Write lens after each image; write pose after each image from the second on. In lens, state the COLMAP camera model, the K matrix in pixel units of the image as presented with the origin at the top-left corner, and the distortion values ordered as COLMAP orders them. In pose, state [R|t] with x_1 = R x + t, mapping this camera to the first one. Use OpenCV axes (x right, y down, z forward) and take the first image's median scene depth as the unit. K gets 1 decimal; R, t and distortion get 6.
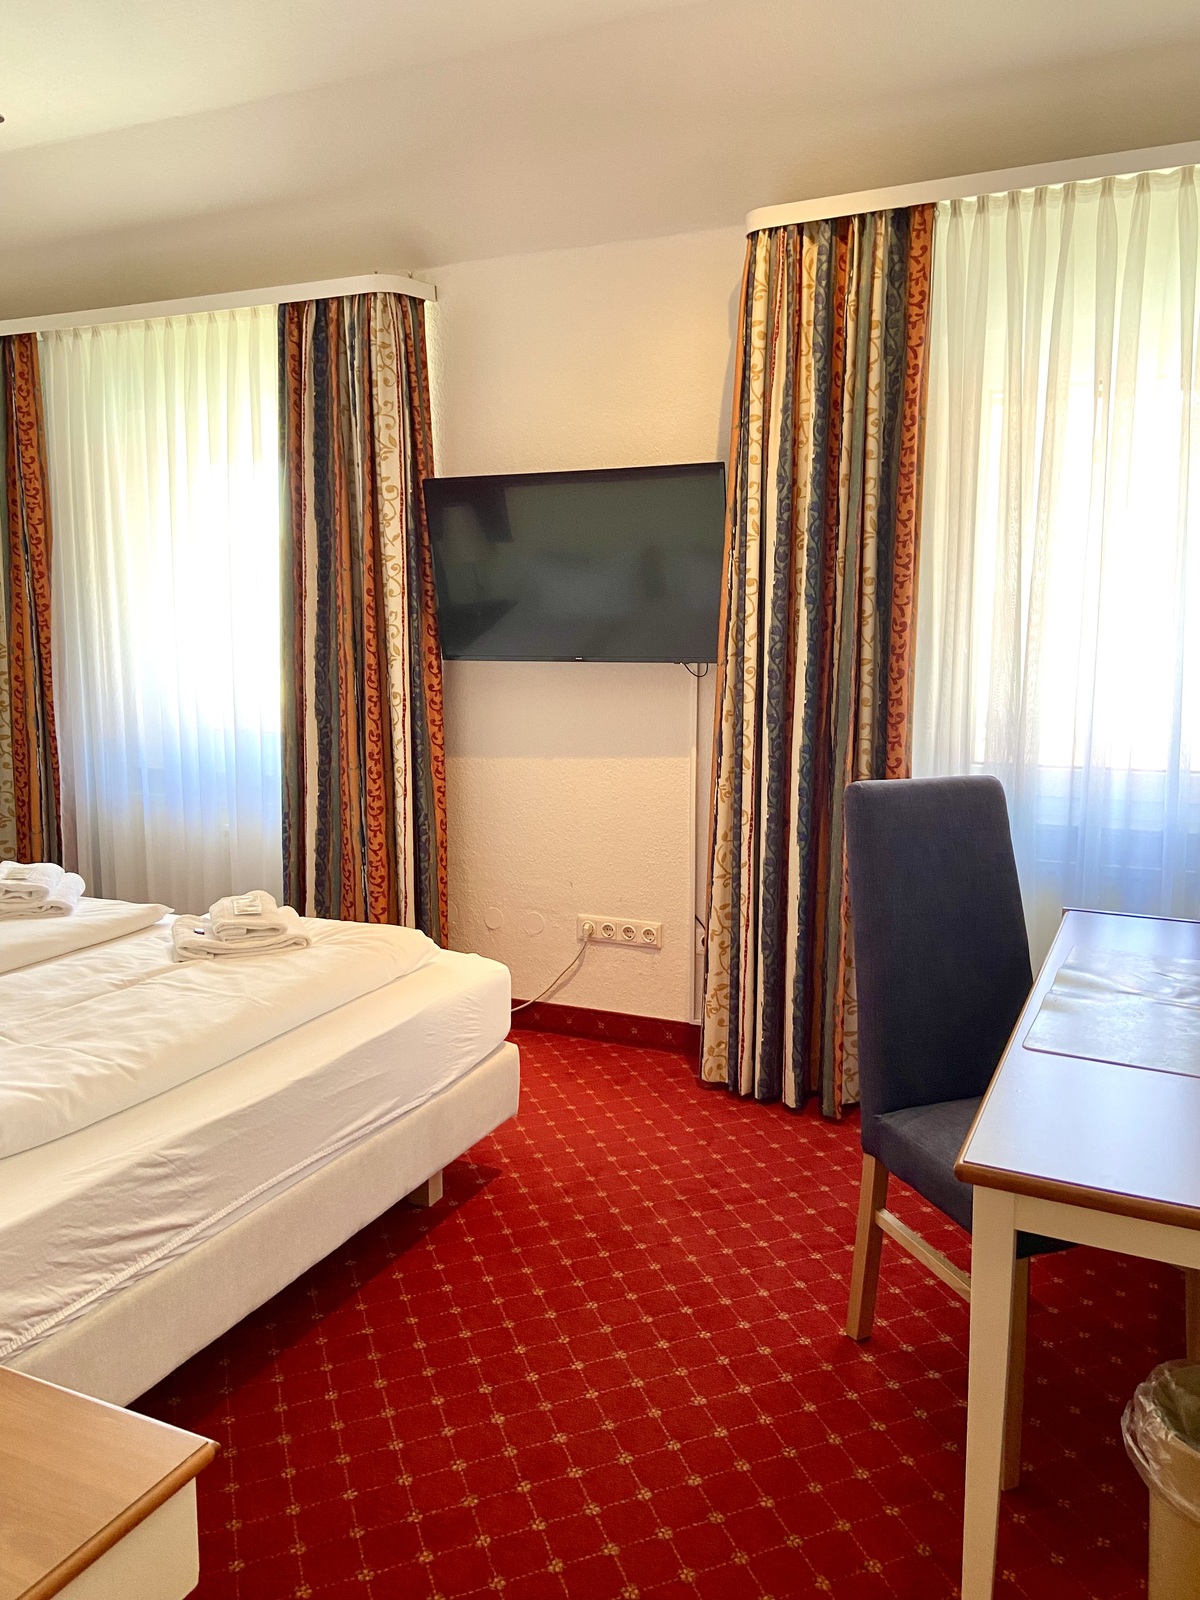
lens RADIAL K [[1217.4, 0, 599.4], [0, 1217.4, 797.4], [0, 0, 1]] dist [0.010219, -0.002754]
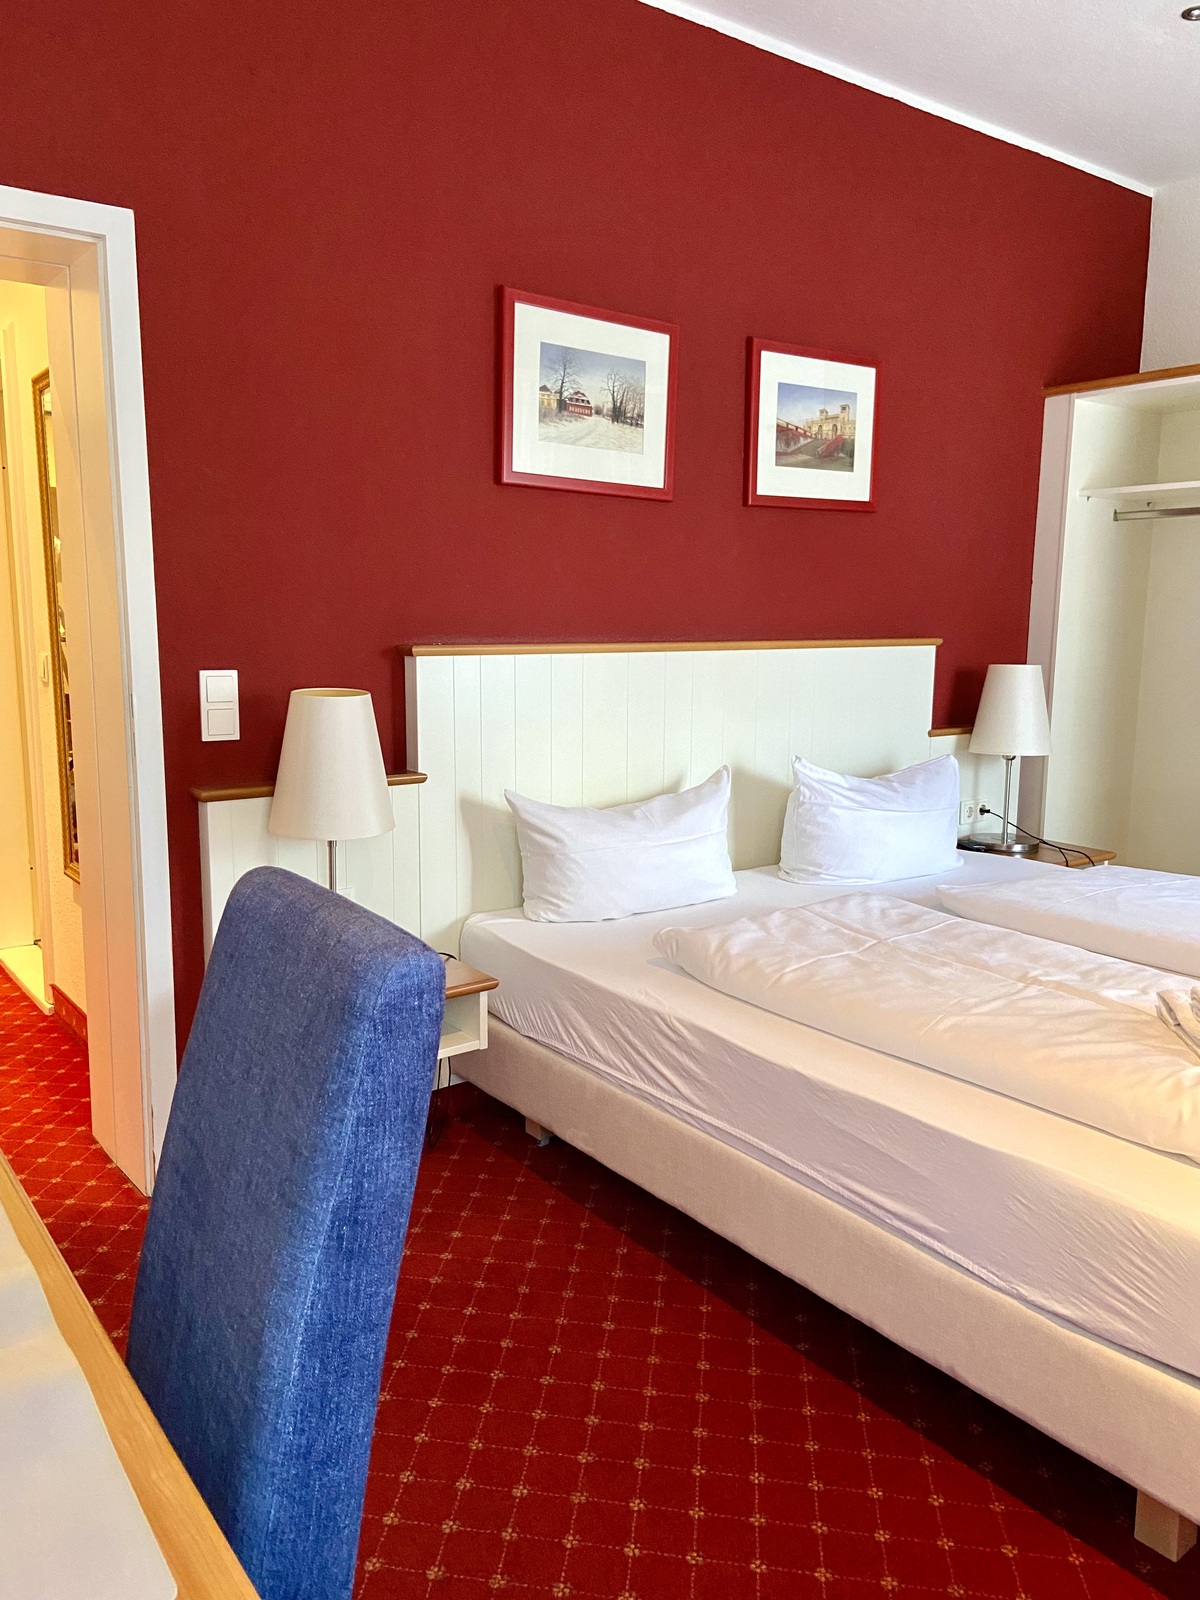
lens RADIAL K [[1217.4, 0, 600.3], [0, 1217.4, 799.9], [0, 0, 1]] dist [0.010219, -0.002754]
pose [[-0.481405, 0.128424, -0.867039, 0.582053], [-0.131777, 0.967360, 0.216449, -0.142388], [0.866536, 0.218455, -0.448768, 1.209537]]
